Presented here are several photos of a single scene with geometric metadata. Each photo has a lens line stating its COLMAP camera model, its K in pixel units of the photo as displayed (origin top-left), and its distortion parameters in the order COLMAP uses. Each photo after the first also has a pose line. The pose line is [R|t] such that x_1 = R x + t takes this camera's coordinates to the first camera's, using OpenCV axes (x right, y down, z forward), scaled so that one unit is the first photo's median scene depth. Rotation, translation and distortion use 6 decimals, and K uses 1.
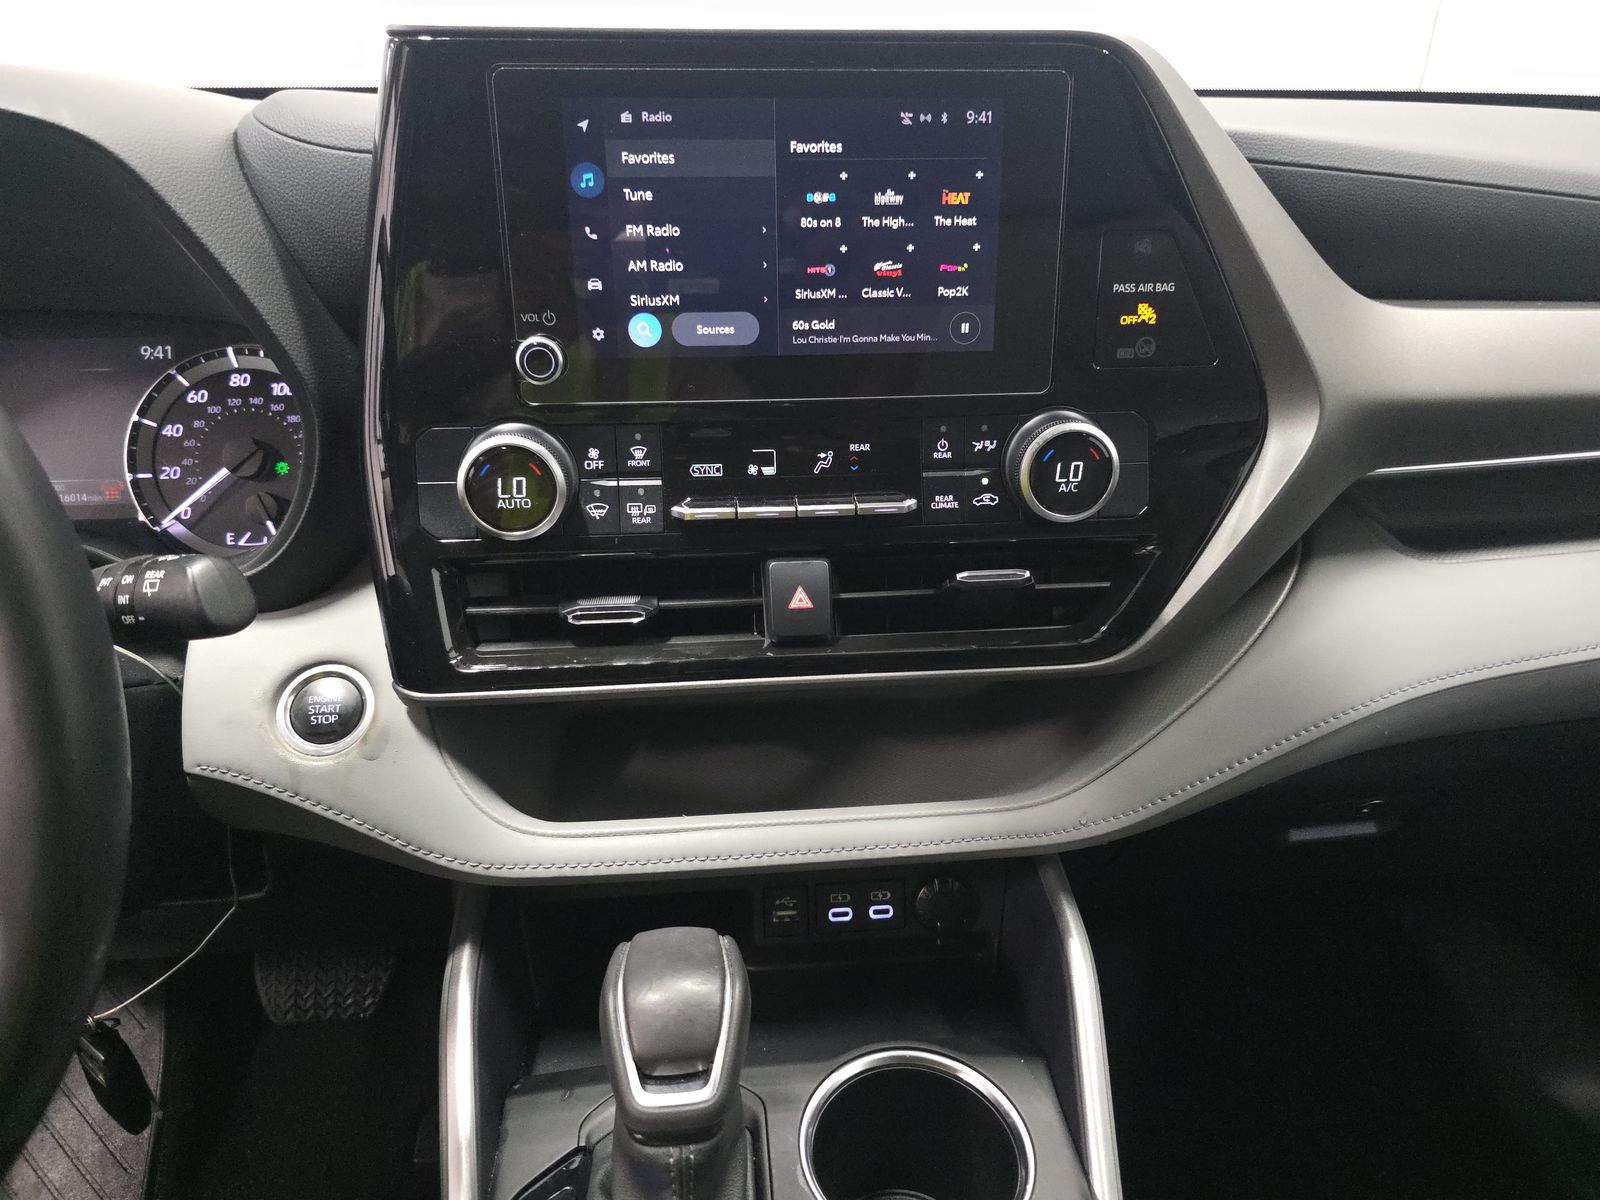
lens RADIAL K [[1117.2, 0, 838.6], [0, 1117.2, 604.1], [0, 0, 1]] dist [0.022561, -0.026765]
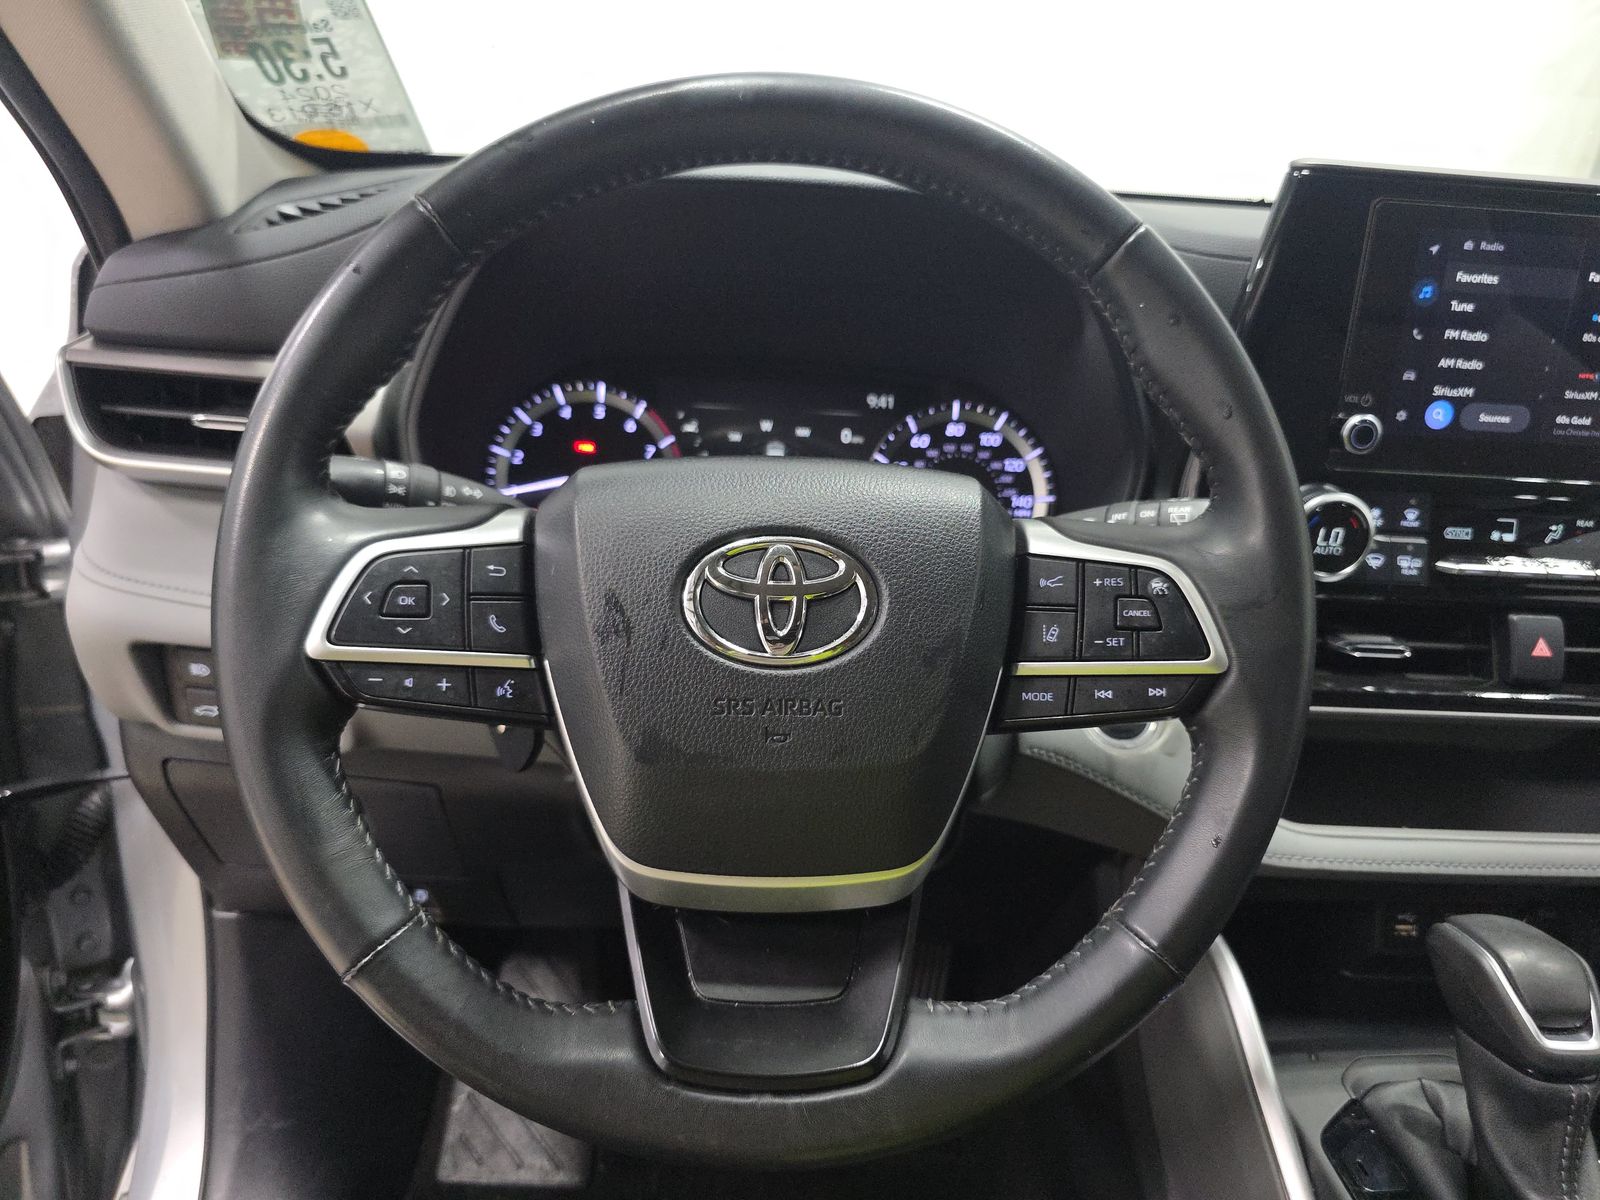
lens RADIAL K [[1117.2, 0, 838.6], [0, 1117.2, 604.1], [0, 0, 1]] dist [0.022561, -0.026765]
pose [[0.997232, 0.072940, -0.014451, -0.761977], [-0.073733, 0.995143, -0.065224, 0.082149], [0.009623, 0.066109, 0.997766, -0.193505]]
